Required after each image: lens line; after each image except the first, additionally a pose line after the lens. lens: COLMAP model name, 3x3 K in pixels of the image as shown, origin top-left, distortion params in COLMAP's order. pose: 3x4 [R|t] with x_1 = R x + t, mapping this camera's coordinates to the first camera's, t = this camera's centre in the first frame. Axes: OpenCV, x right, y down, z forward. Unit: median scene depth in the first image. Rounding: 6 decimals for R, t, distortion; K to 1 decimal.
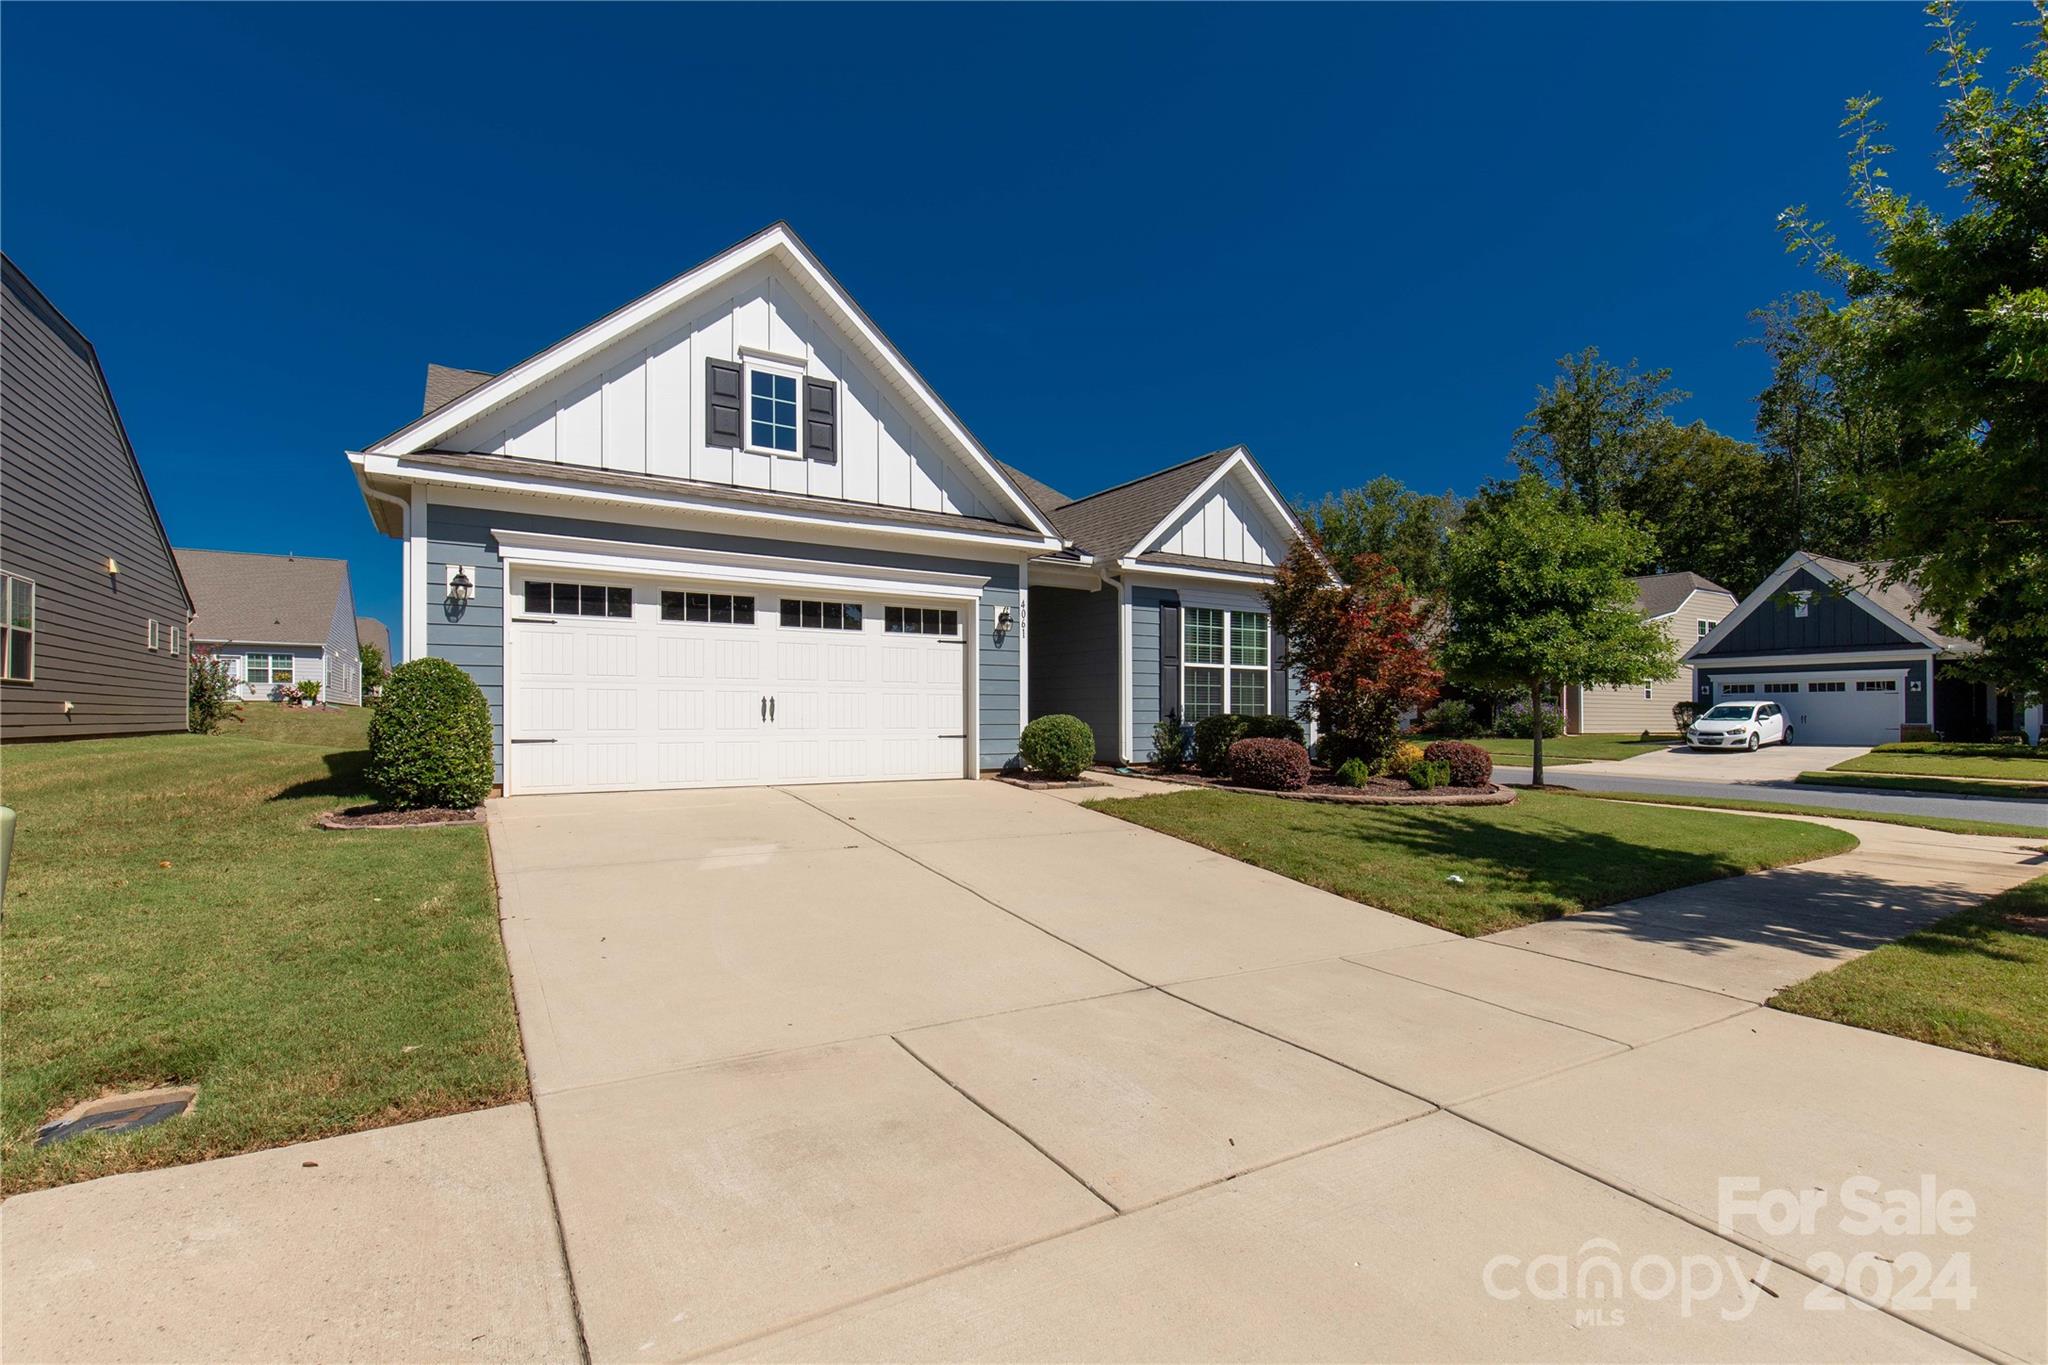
lens RADIAL K [[889.0, 0, 1022.5], [0, 889.0, 713.7], [0, 0, 1]] dist [-0.000518, -0.000008]
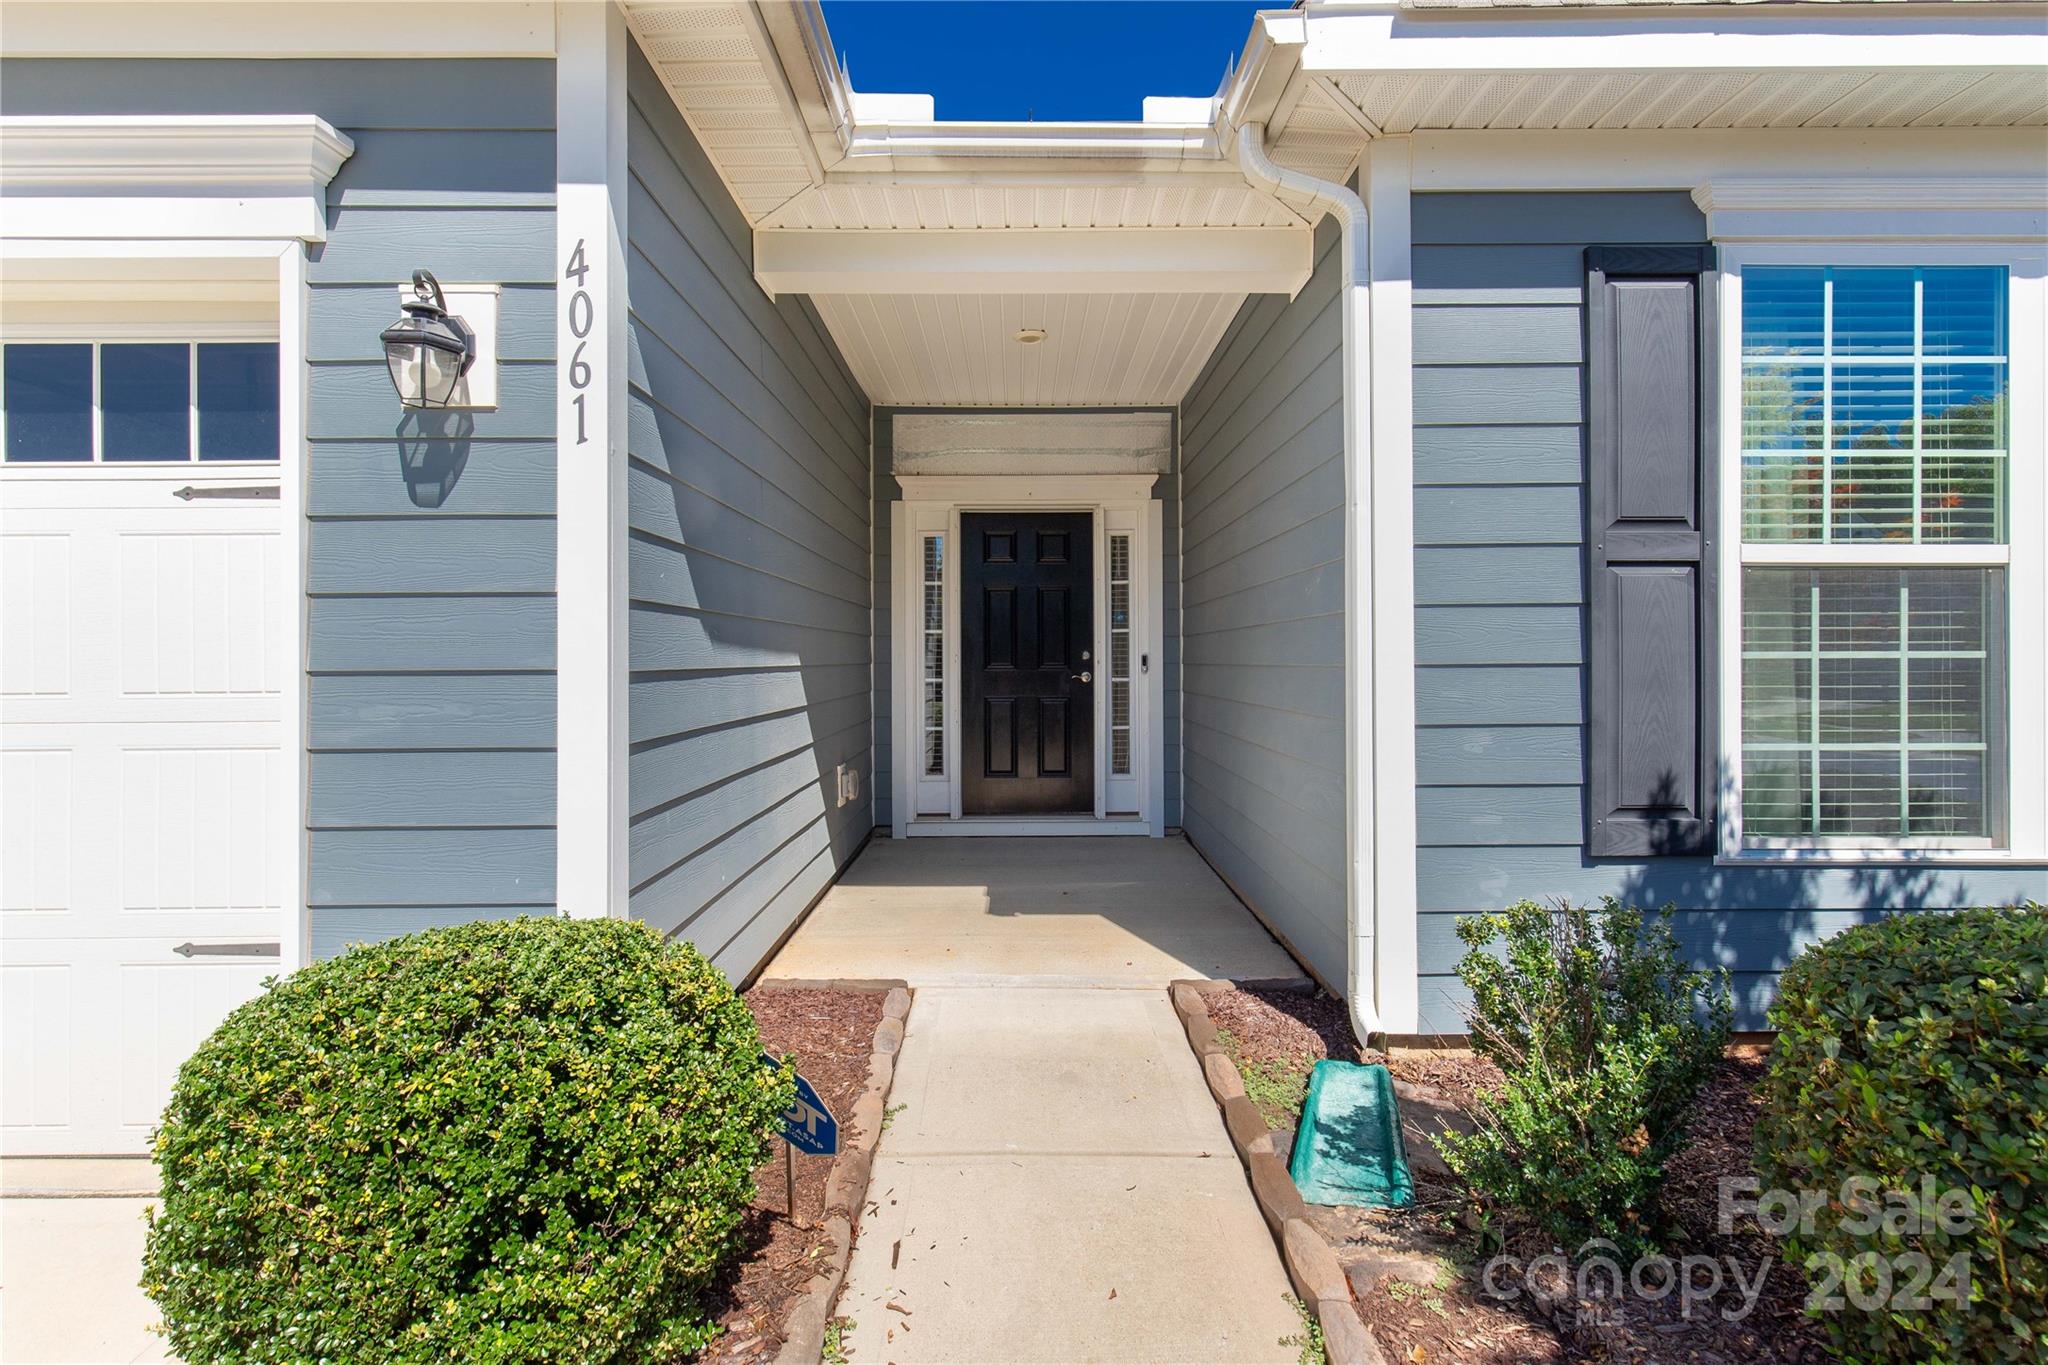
lens RADIAL K [[905.7, 0, 1026.9], [0, 905.7, 660.1], [0, 0, 1]] dist [-0.000234, 0.000023]
pose [[0.854142, -0.004464, -0.520020, 0.150744], [0.007028, 0.999971, 0.002959, -0.033338], [0.519992, -0.006182, 0.854149, 0.742455]]
